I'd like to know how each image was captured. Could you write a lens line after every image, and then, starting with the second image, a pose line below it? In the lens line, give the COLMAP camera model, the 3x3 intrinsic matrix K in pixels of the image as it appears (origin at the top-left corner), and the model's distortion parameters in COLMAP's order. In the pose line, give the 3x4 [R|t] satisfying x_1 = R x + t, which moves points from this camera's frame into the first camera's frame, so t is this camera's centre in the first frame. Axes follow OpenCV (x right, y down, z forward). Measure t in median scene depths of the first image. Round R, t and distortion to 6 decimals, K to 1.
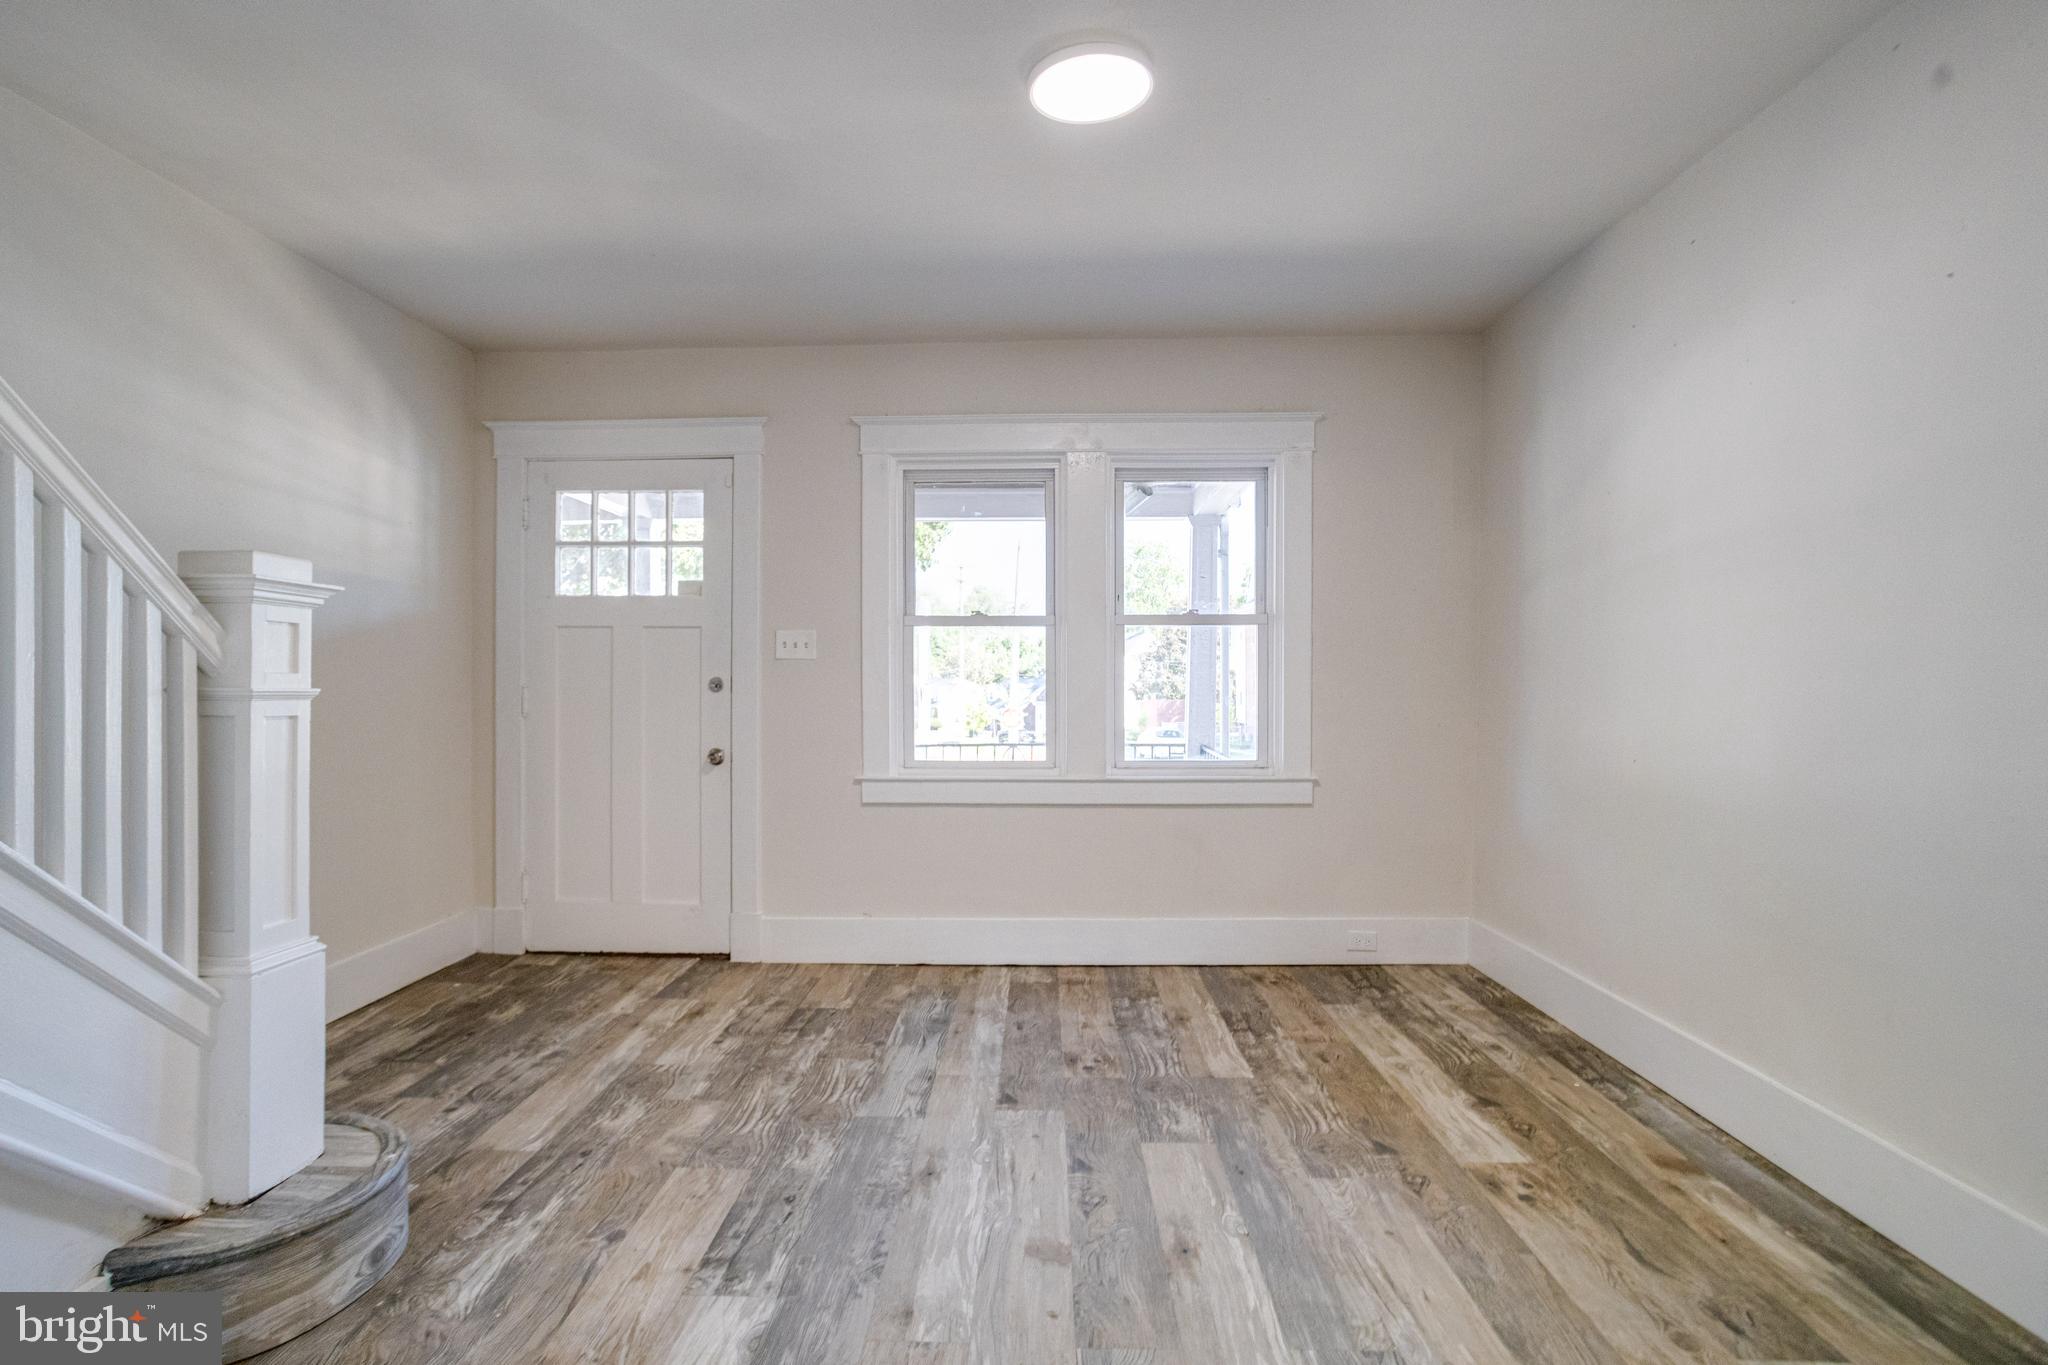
lens RADIAL K [[1017.5, 0, 1020.5], [0, 1017.5, 686.5], [0, 0, 1]] dist [-0.053058, 0.040710]
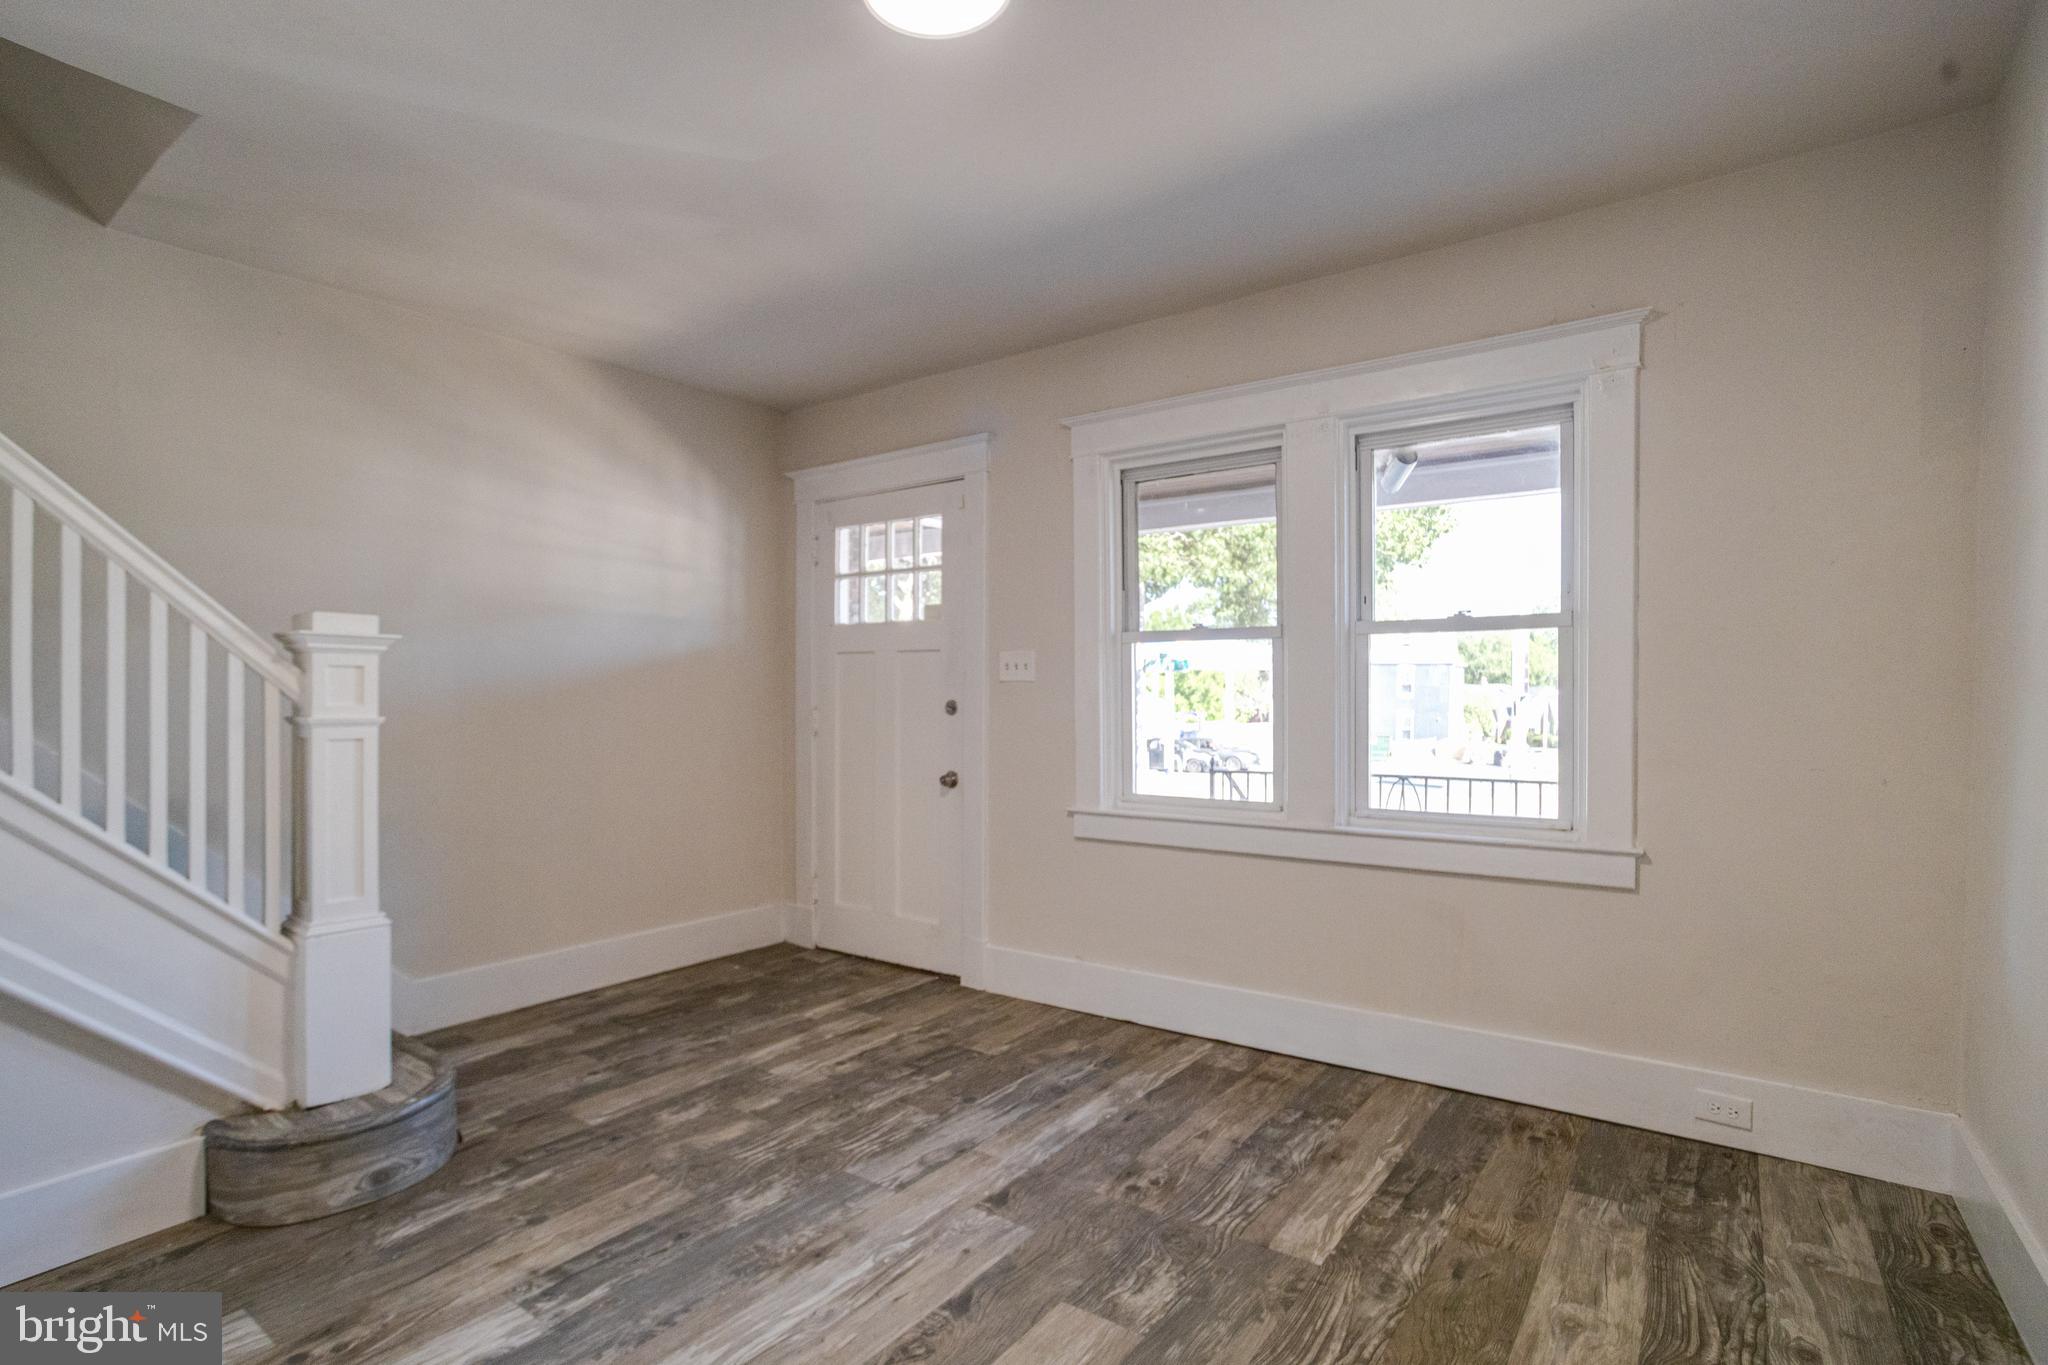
lens RADIAL K [[1024.9, 0, 1001.0], [0, 1024.9, 706.7], [0, 0, 1]] dist [-0.056450, 0.044519]
pose [[0.816350, 0.006888, -0.577516, 0.433205], [-0.001706, 0.999953, 0.009515, -0.015990], [0.577554, -0.006782, 0.816324, 0.268285]]
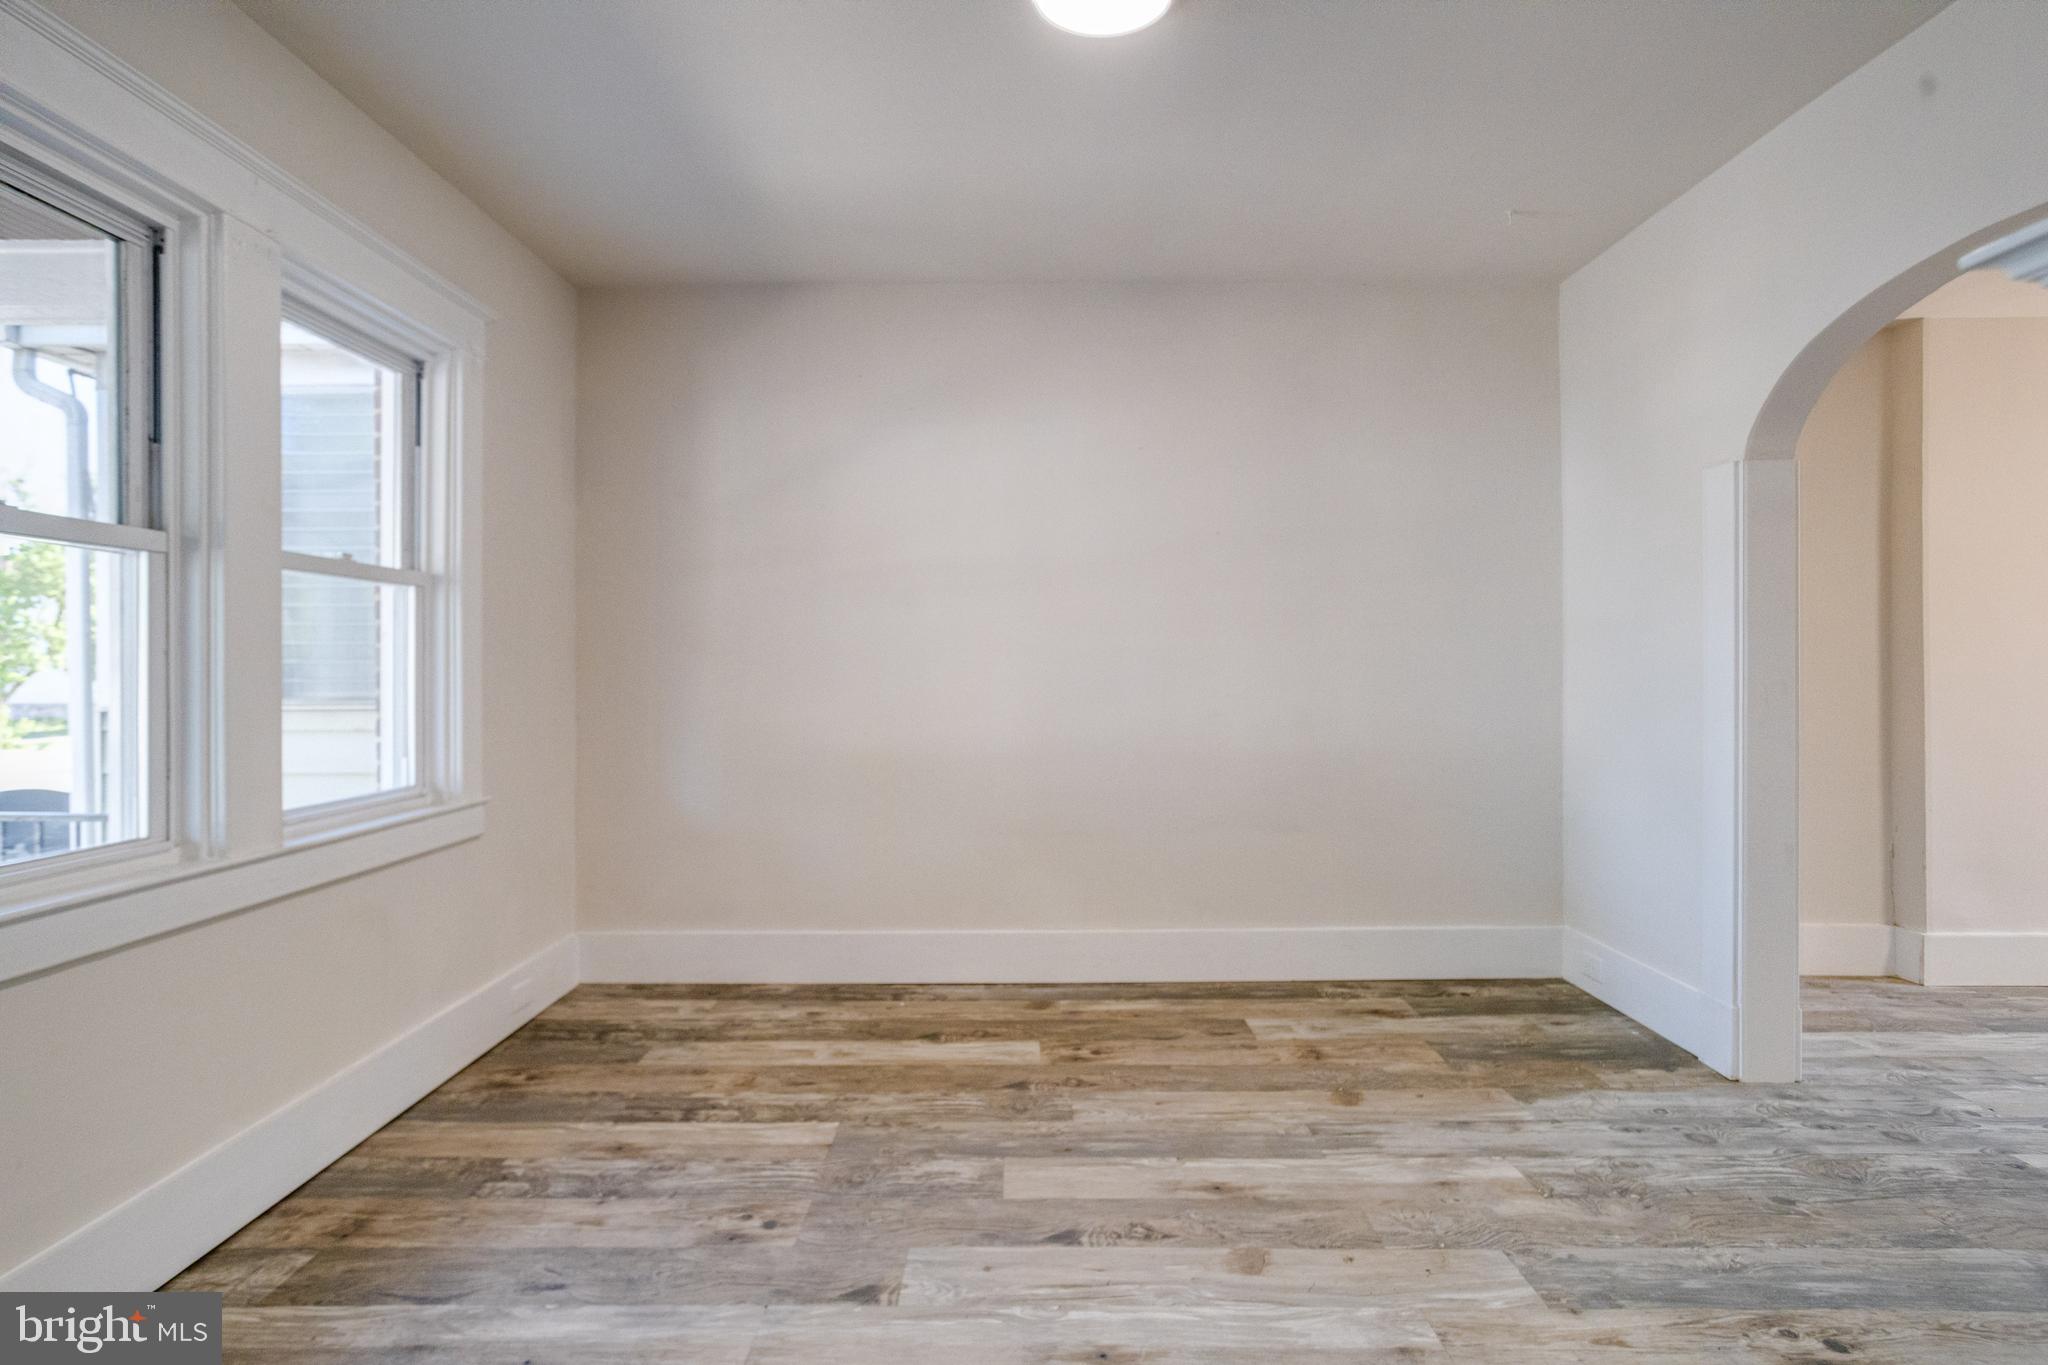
lens RADIAL K [[1008.6, 0, 1019.5], [0, 1008.6, 680.4], [0, 0, 1]] dist [-0.048684, 0.031152]
pose [[-0.026717, -0.009500, 0.999598, -0.599448], [0.010869, 0.999893, 0.009793, -0.002288], [-0.999584, 0.011127, -0.026611, 0.815309]]
